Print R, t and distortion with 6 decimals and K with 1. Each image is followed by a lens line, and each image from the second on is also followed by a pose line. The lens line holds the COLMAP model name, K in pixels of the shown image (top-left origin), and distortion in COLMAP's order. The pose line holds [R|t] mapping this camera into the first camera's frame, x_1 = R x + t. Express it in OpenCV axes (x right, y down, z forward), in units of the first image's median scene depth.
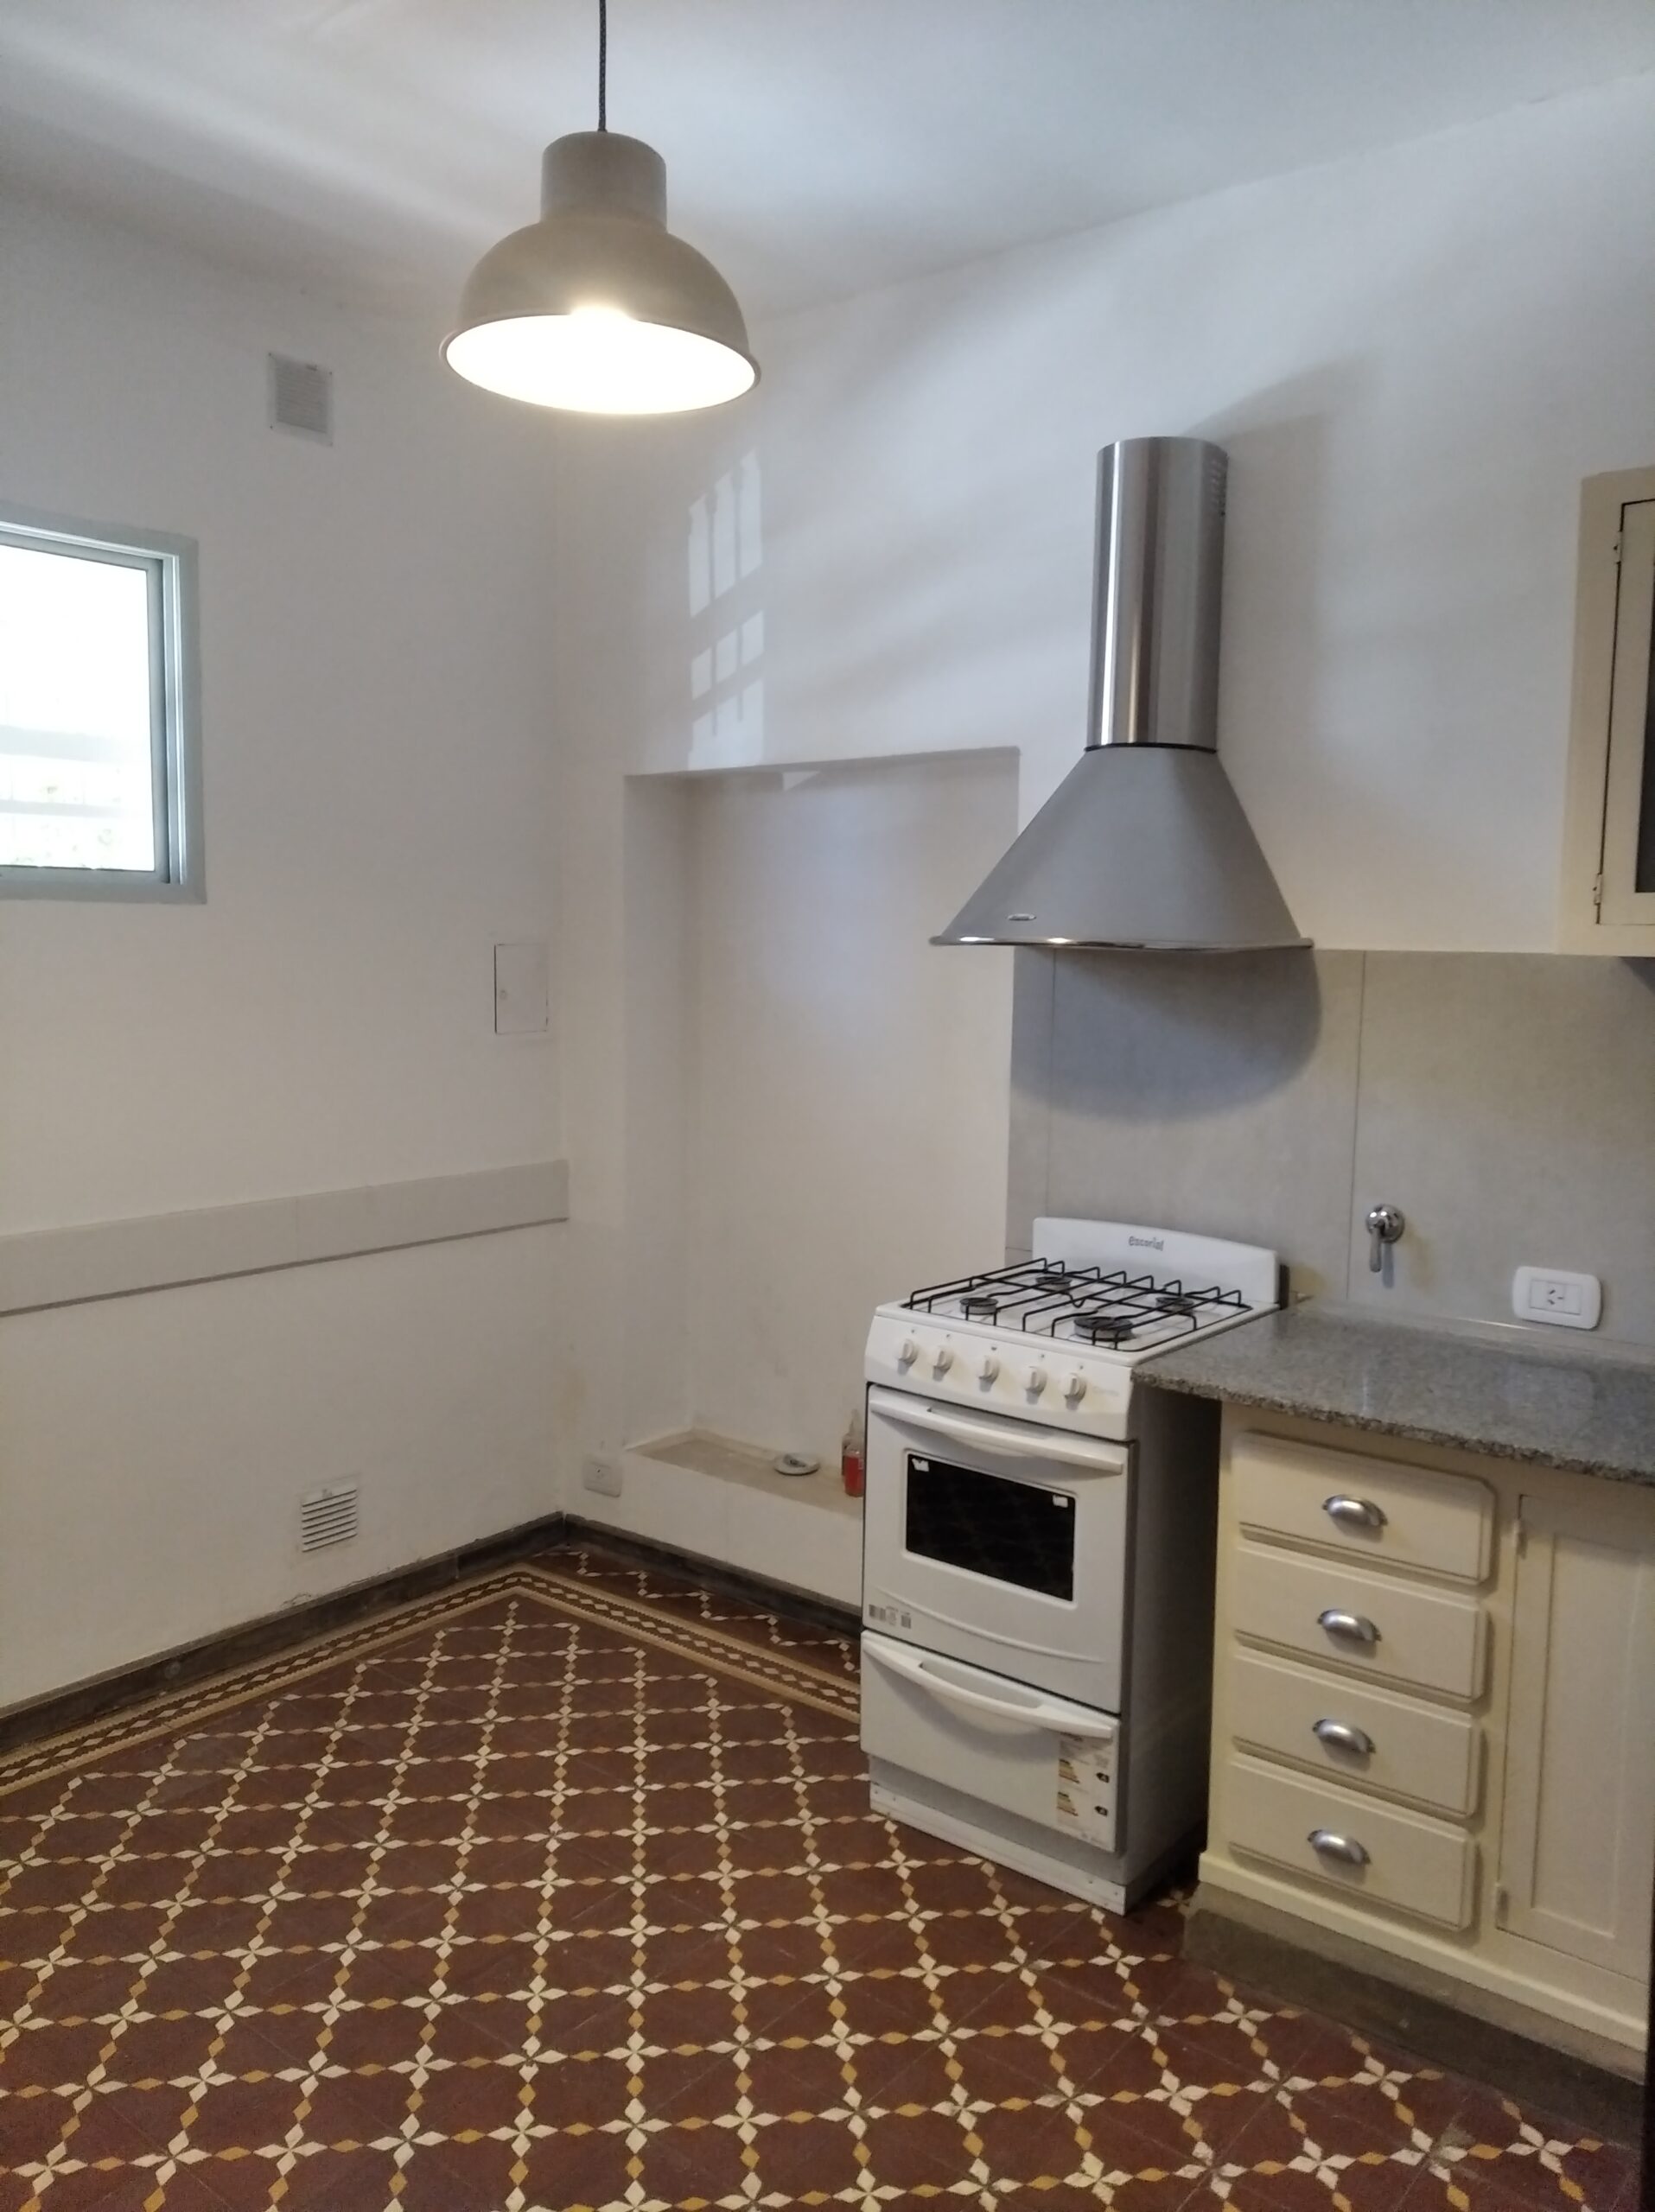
lens RADIAL K [[1664.2, 0, 831.4], [0, 1664.2, 1093.1], [0, 0, 1]] dist [0.006847, -0.035684]
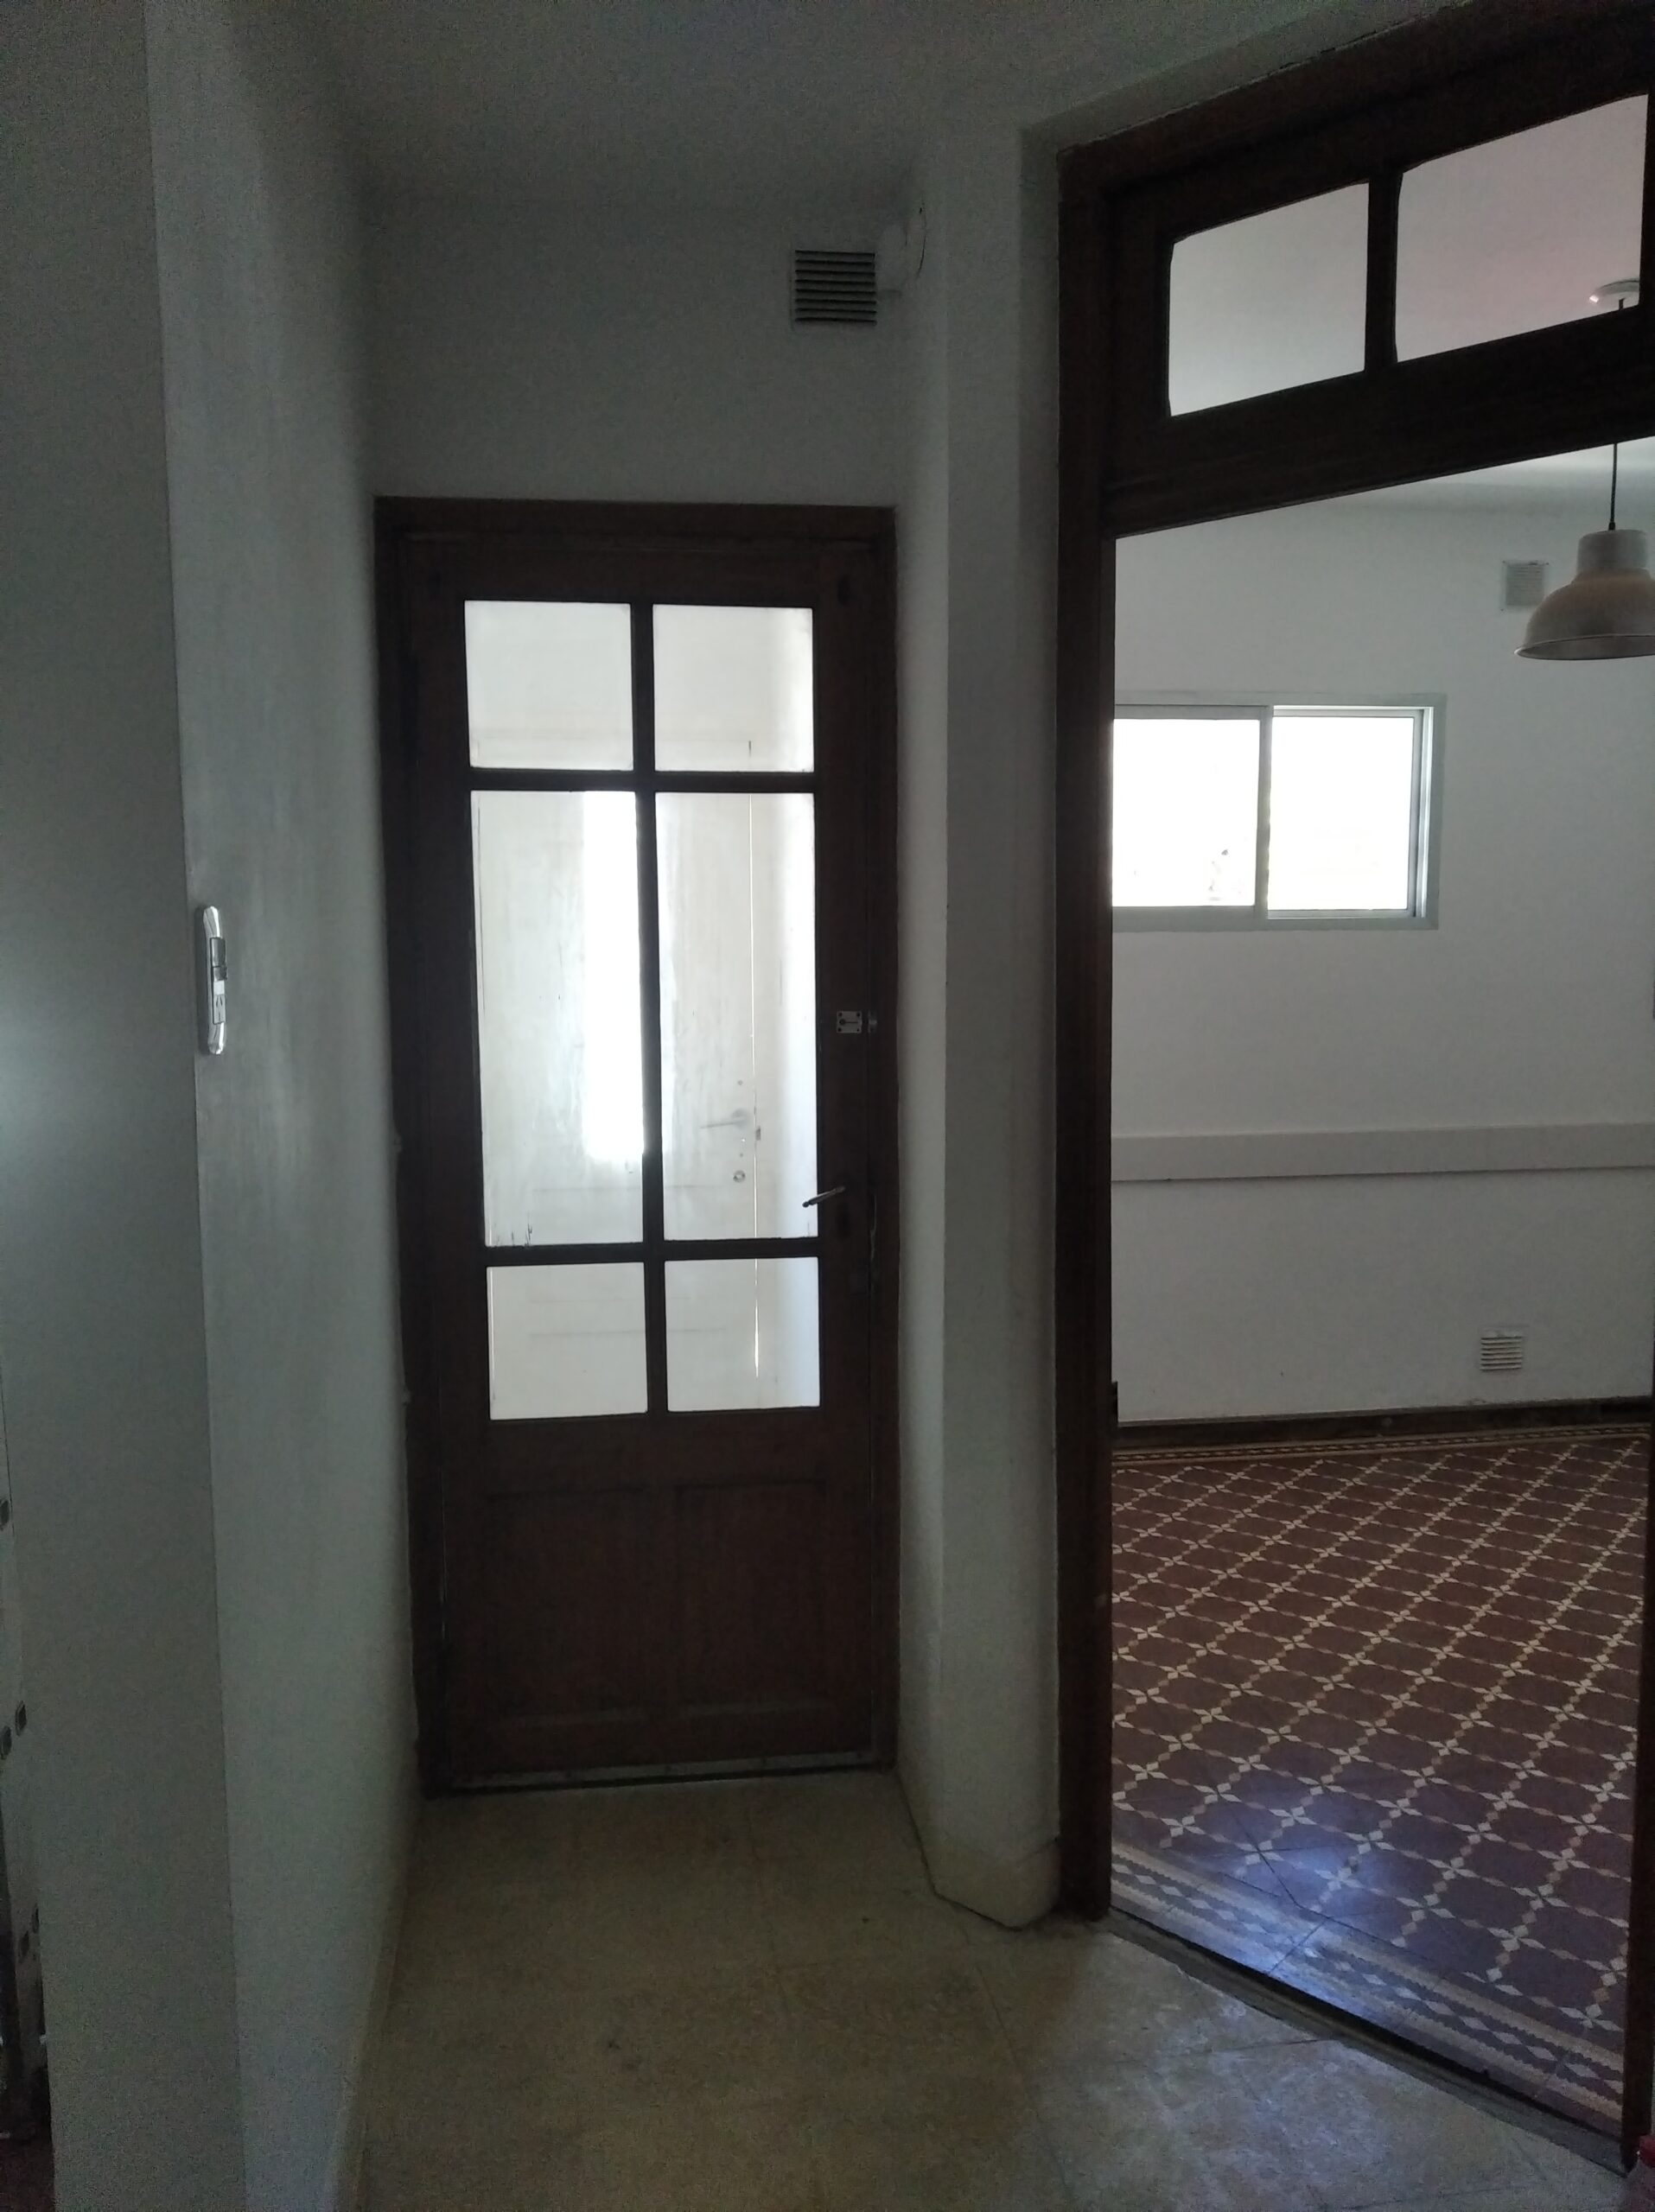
lens RADIAL K [[1664.2, 0, 828.4], [0, 1664.2, 1109.1], [0, 0, 1]] dist [0.006847, -0.035684]
pose [[0.717866, 0.057527, -0.693800, 0.365445], [-0.050805, 0.998252, 0.030203, 0.040520], [0.694325, 0.013566, 0.719534, -0.609763]]
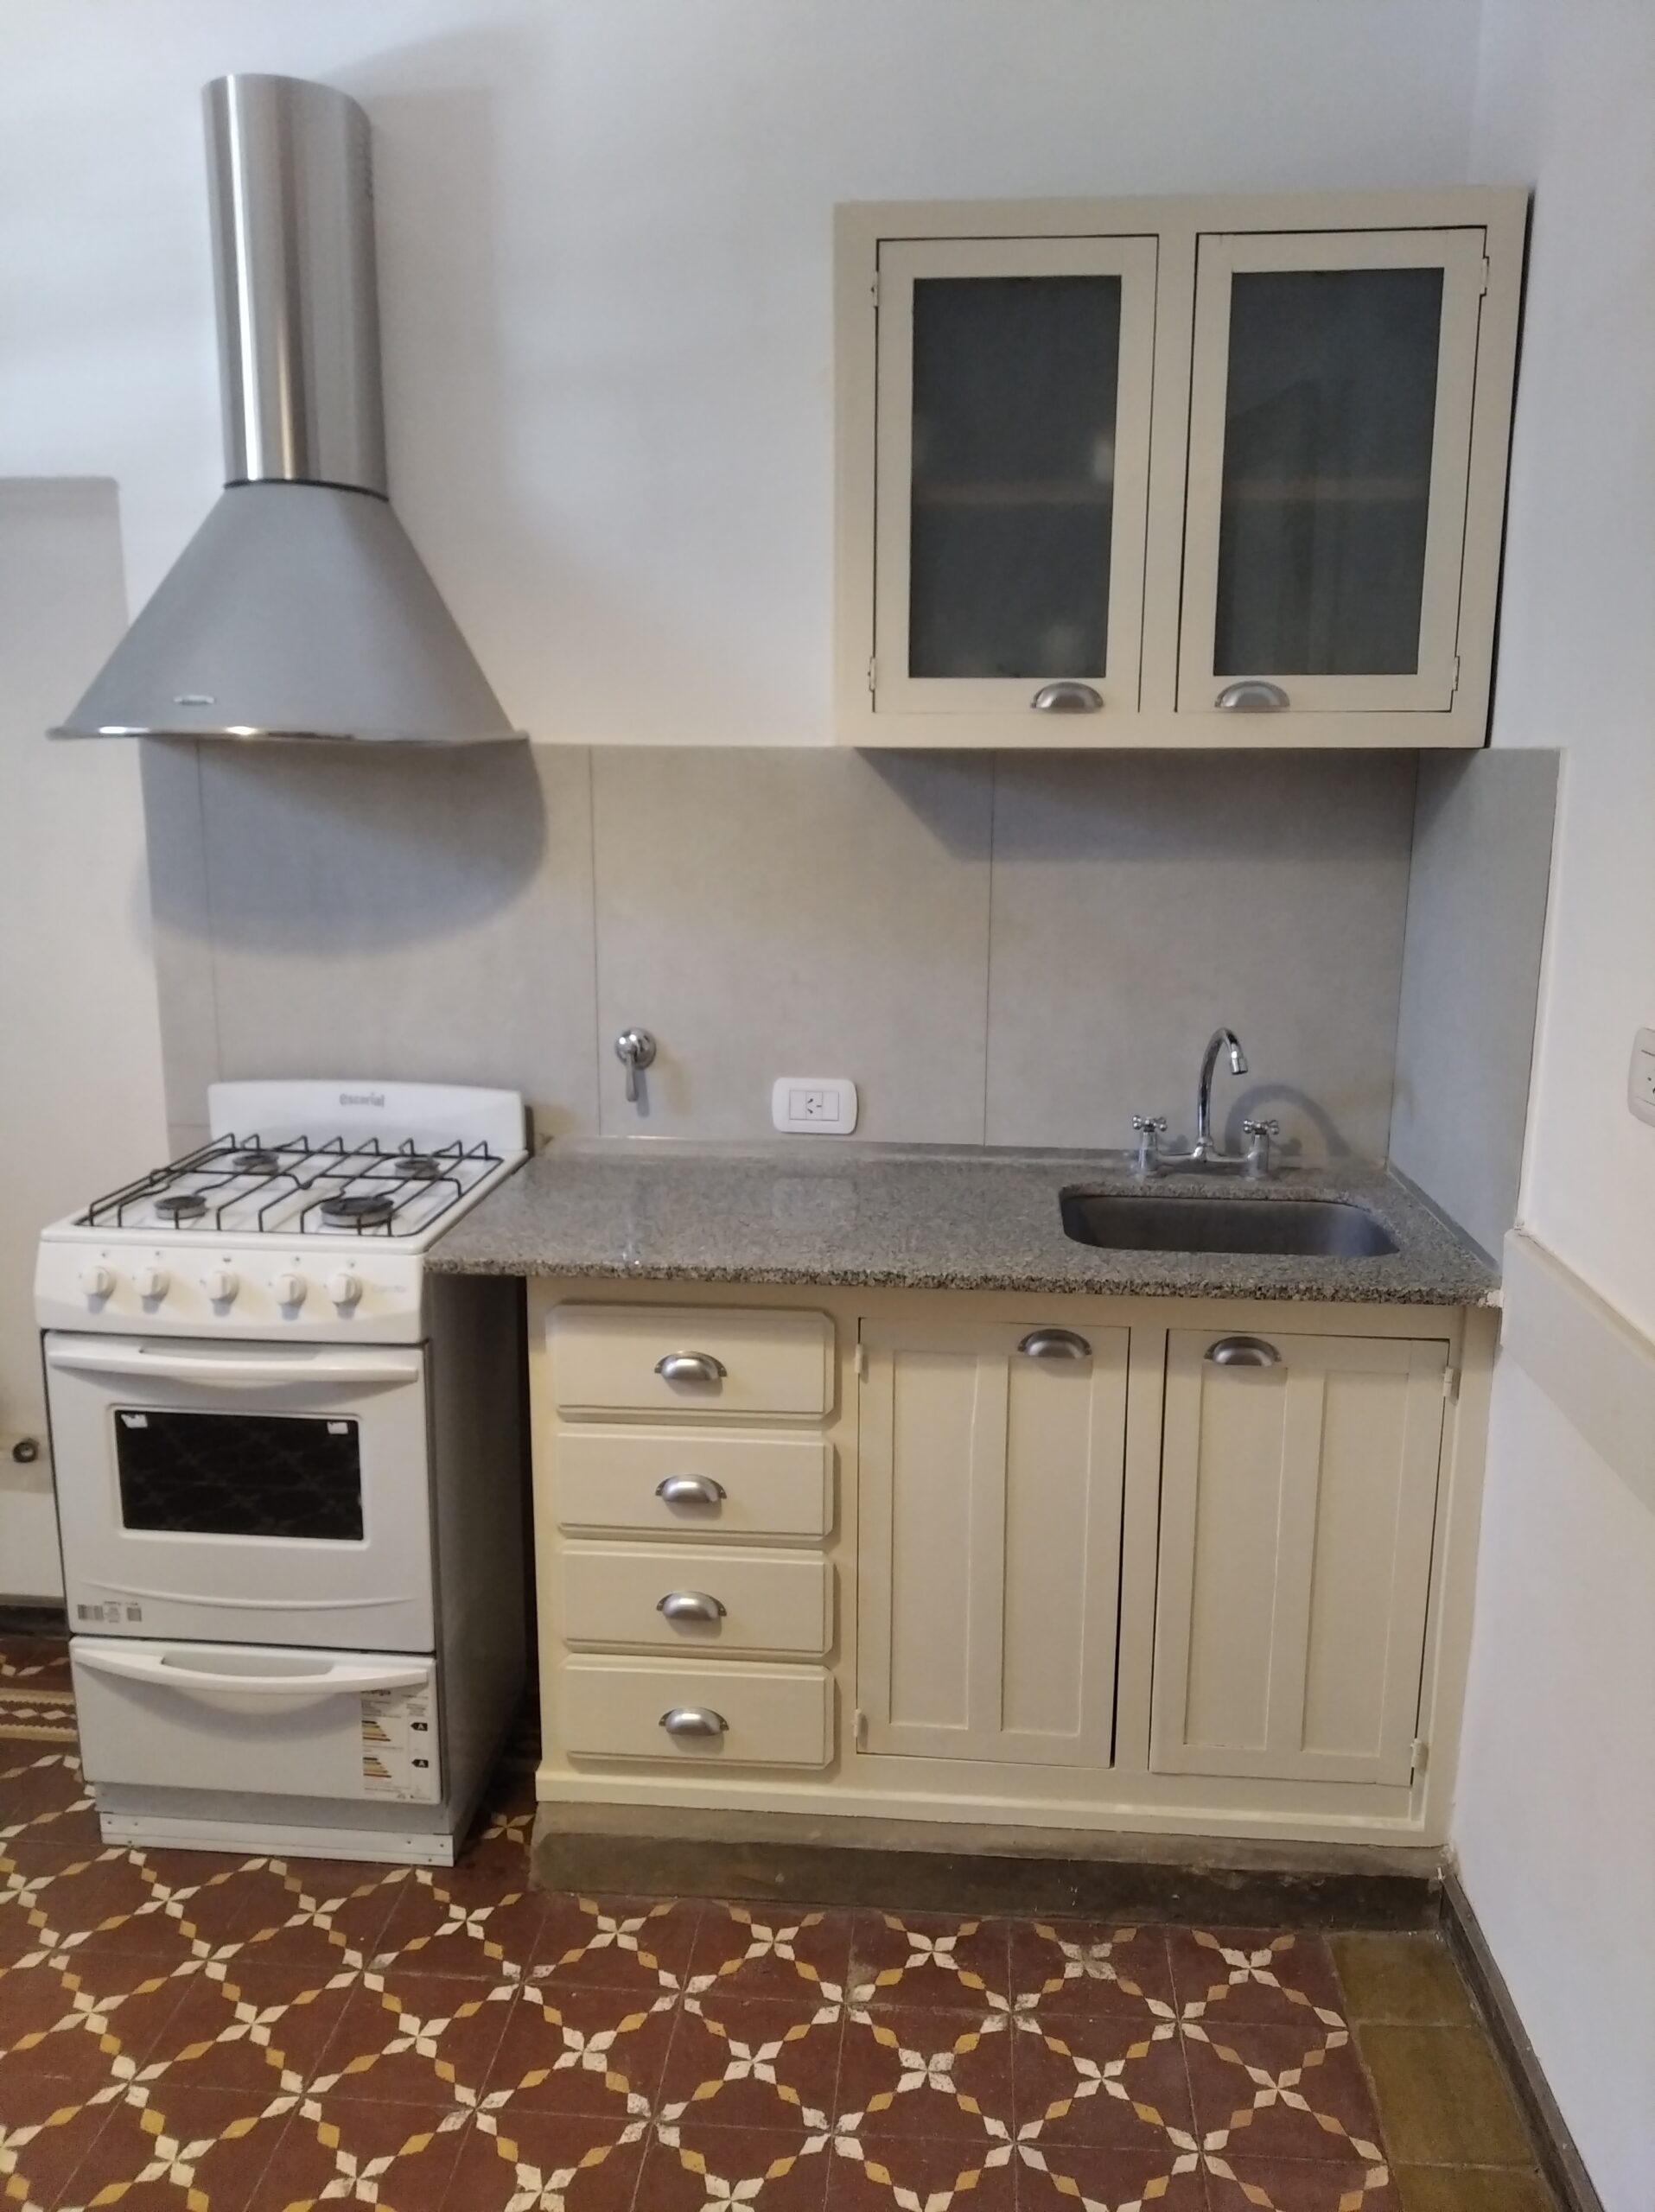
lens RADIAL K [[1664.2, 0, 826.5], [0, 1664.2, 1115.2], [0, 0, 1]] dist [0.006847, -0.035684]
pose [[0.825201, -0.126608, 0.550467, -0.092917], [0.059993, 0.988688, 0.137464, -0.004938], [-0.561645, -0.080412, 0.823462, 0.196530]]
